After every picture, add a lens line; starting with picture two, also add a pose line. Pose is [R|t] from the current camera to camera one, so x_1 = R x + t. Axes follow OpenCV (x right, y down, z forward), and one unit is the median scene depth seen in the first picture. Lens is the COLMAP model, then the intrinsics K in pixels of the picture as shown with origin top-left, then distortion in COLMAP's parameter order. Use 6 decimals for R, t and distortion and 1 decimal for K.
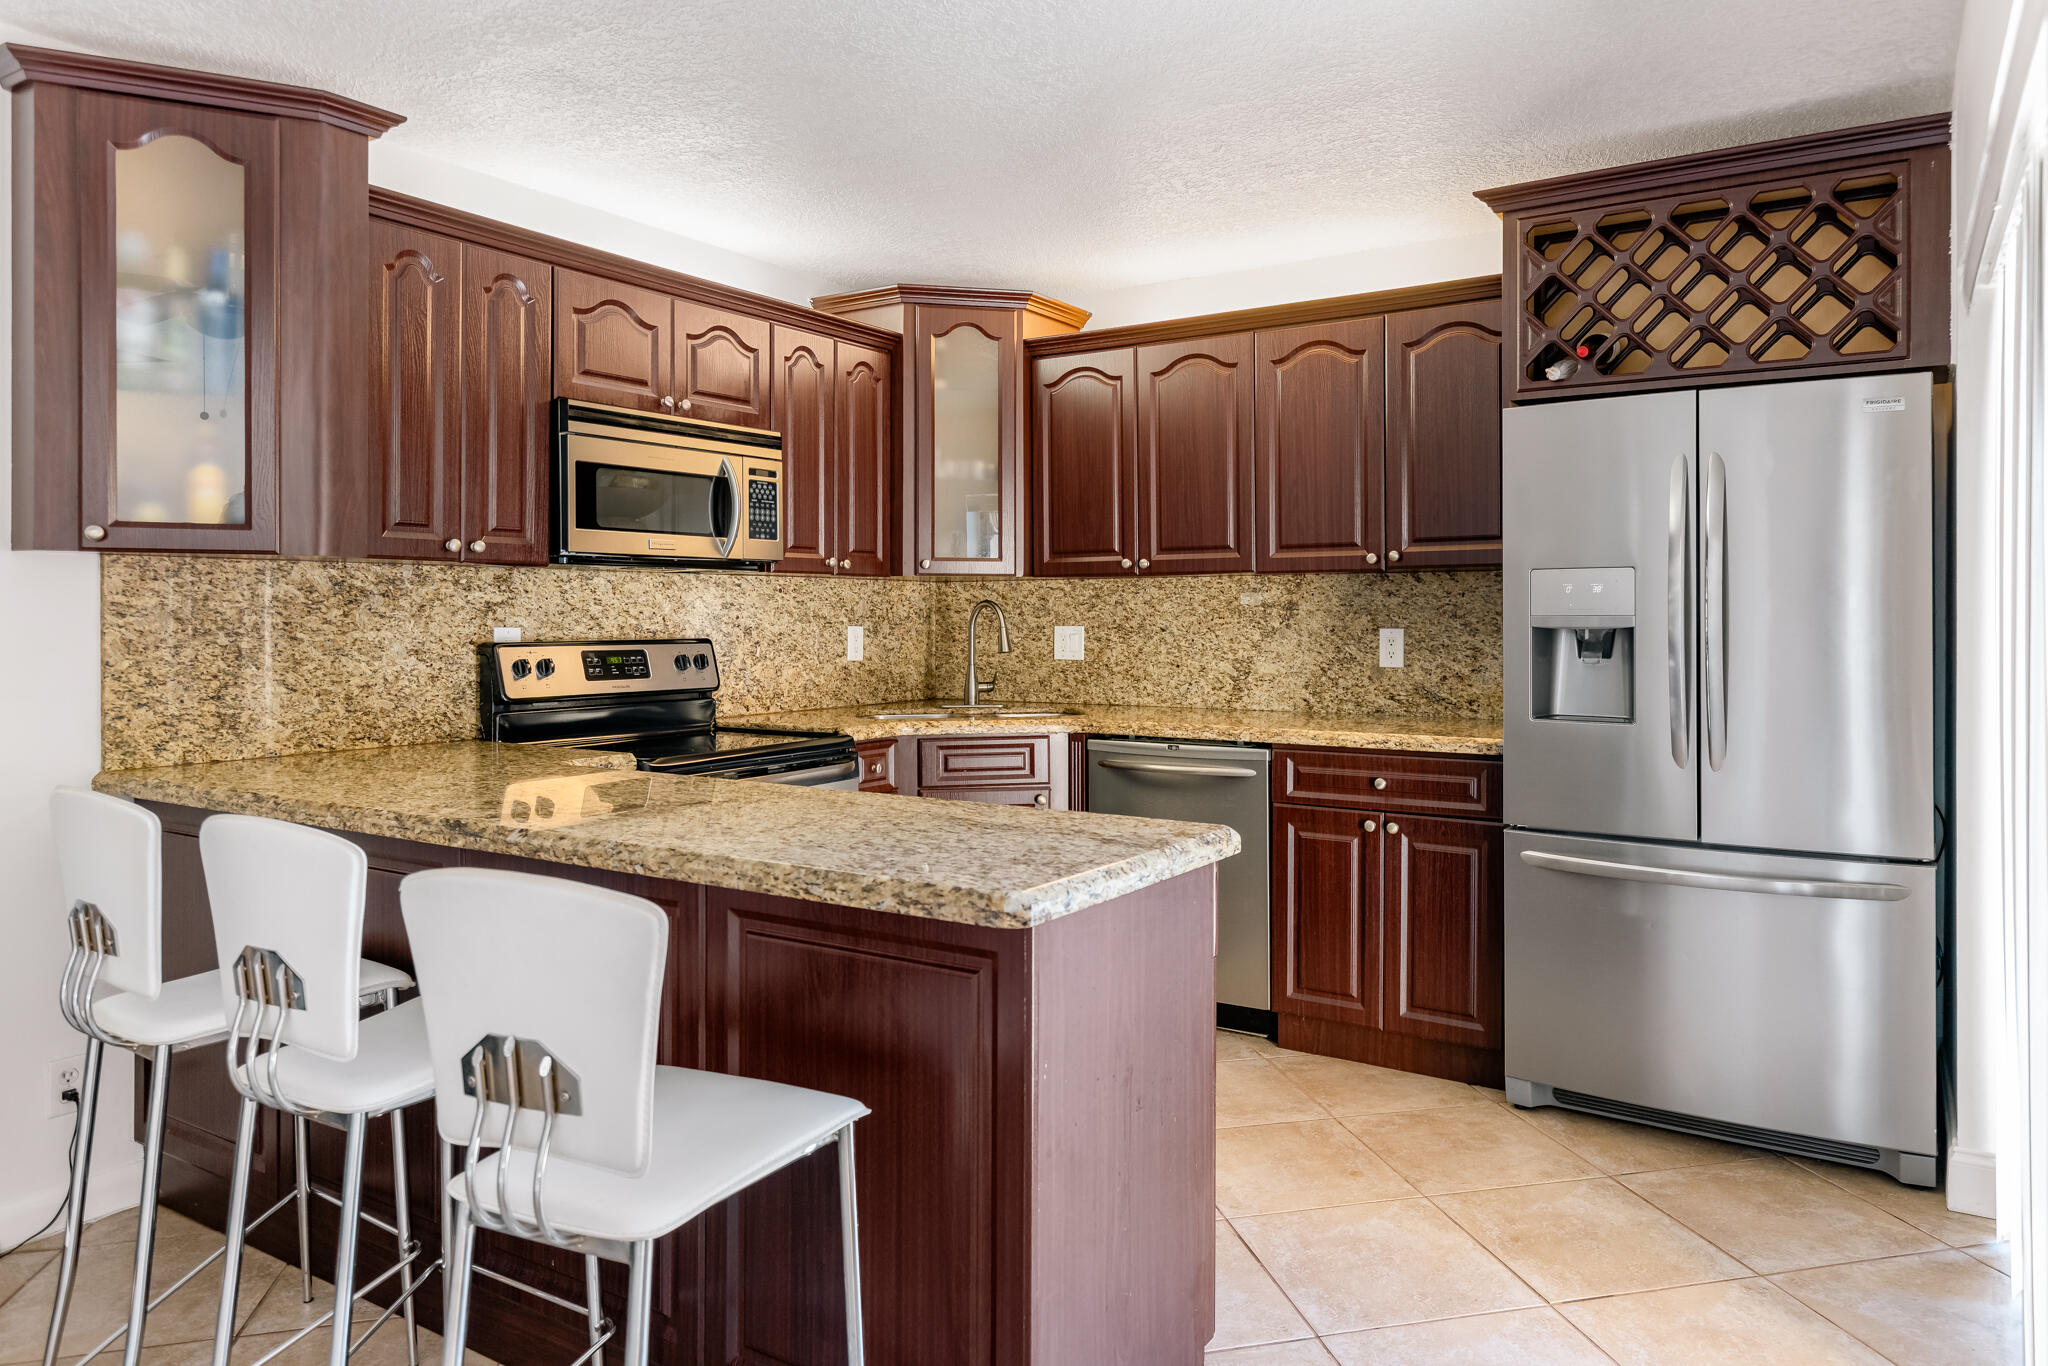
lens RADIAL K [[1552.0, 0, 1029.5], [0, 1552.0, 646.7], [0, 0, 1]] dist [-0.001886, -0.000805]
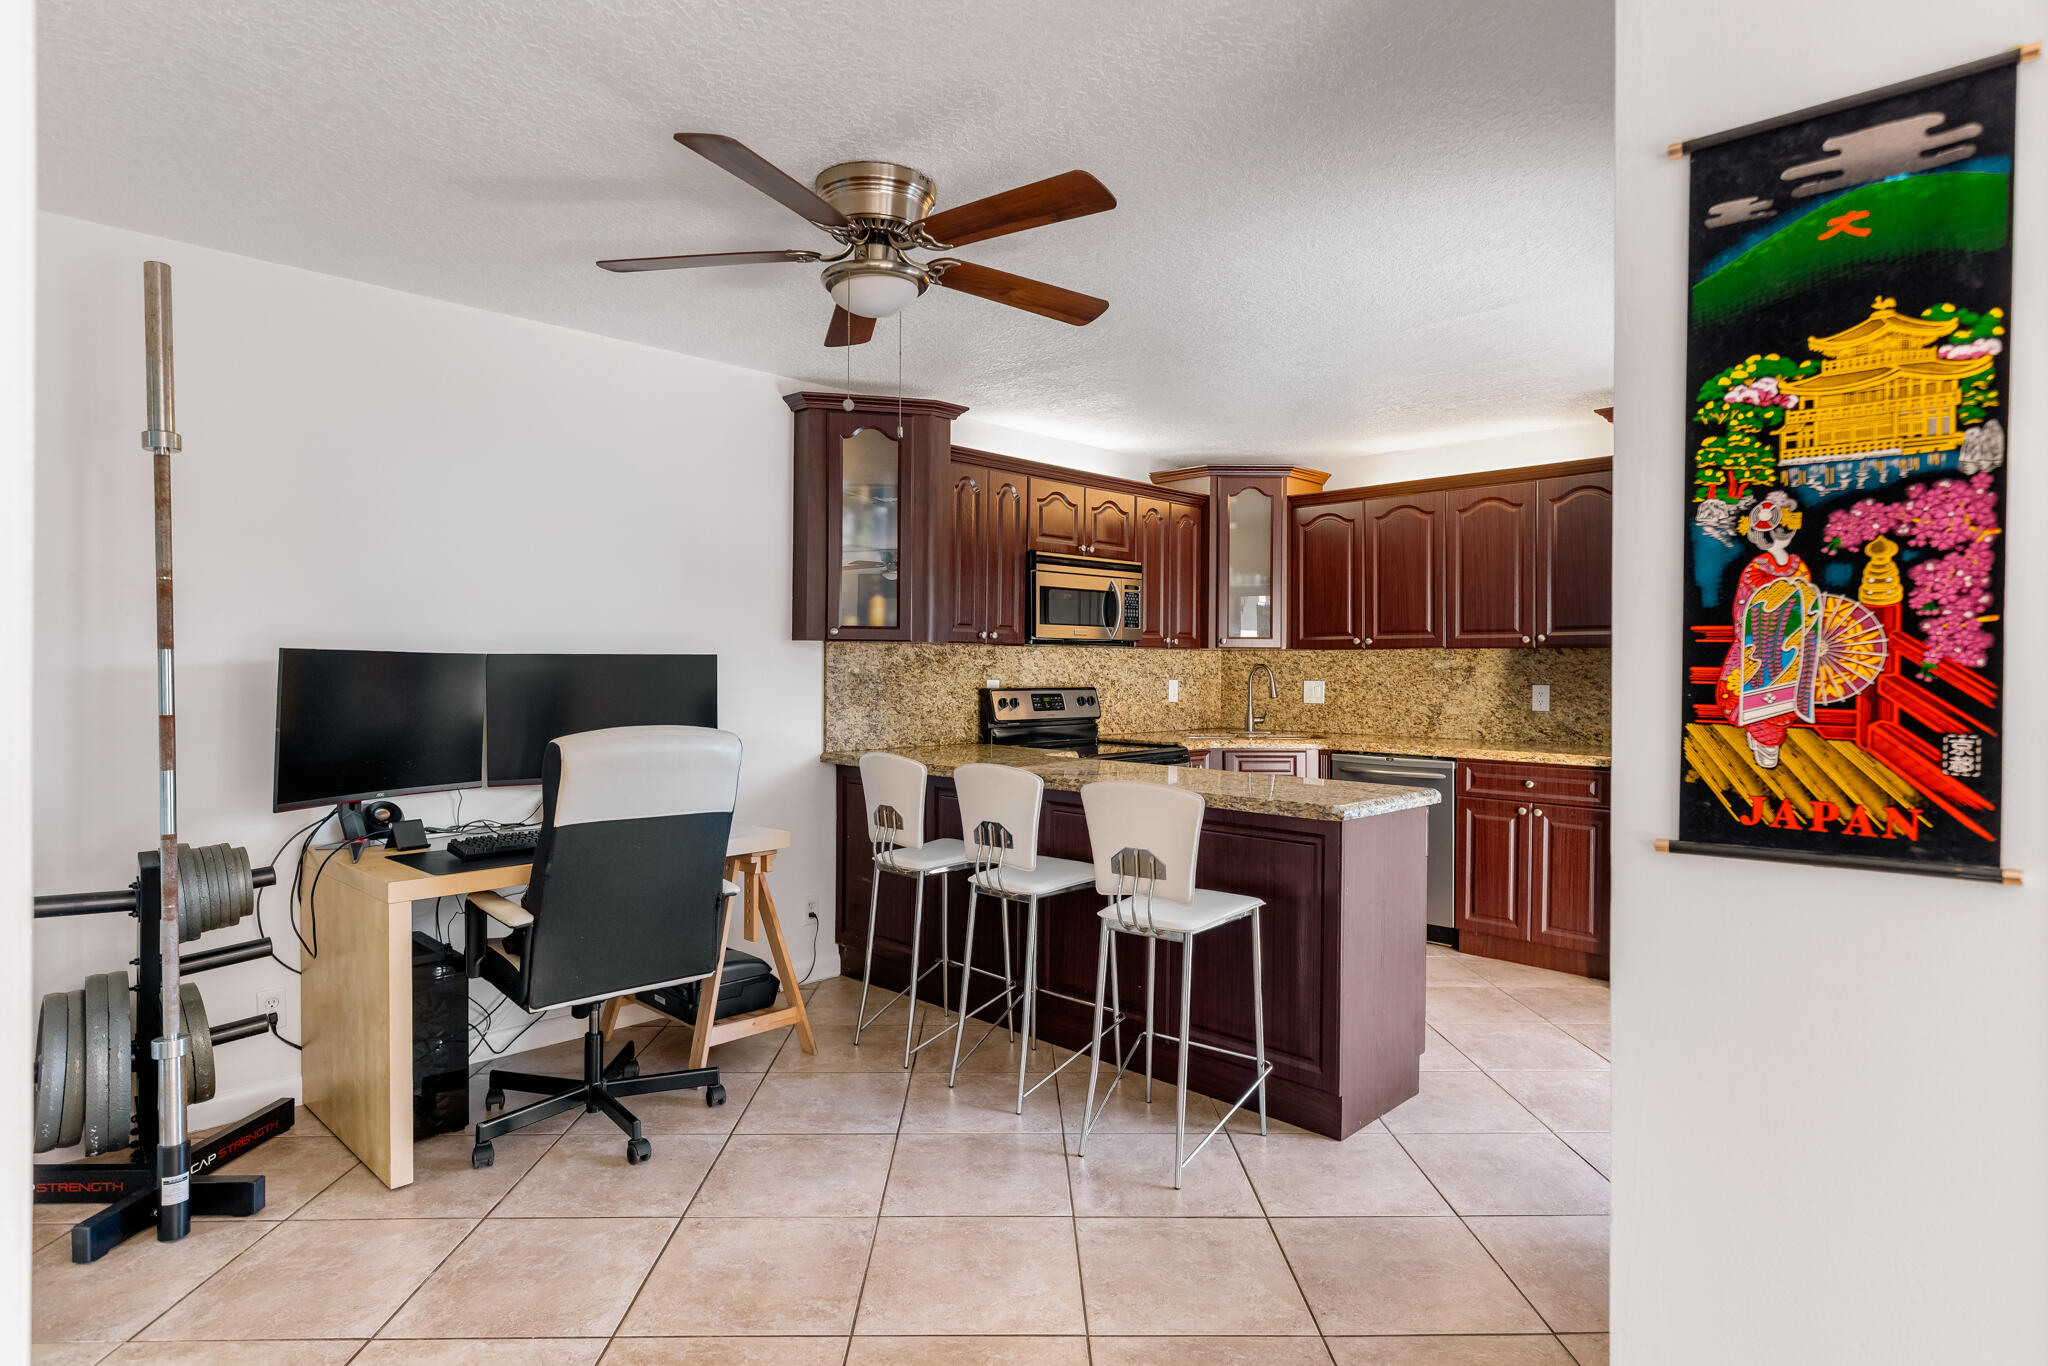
lens RADIAL K [[1104.7, 0, 1024.0], [0, 1104.7, 683.0], [0, 0, 1]] dist [0.002435, -0.000037]
pose [[0.976583, 0.009673, -0.214923, -0.032217], [-0.011583, 0.999904, -0.007627, 0.000292], [0.214829, 0.009938, 0.976601, -0.191246]]
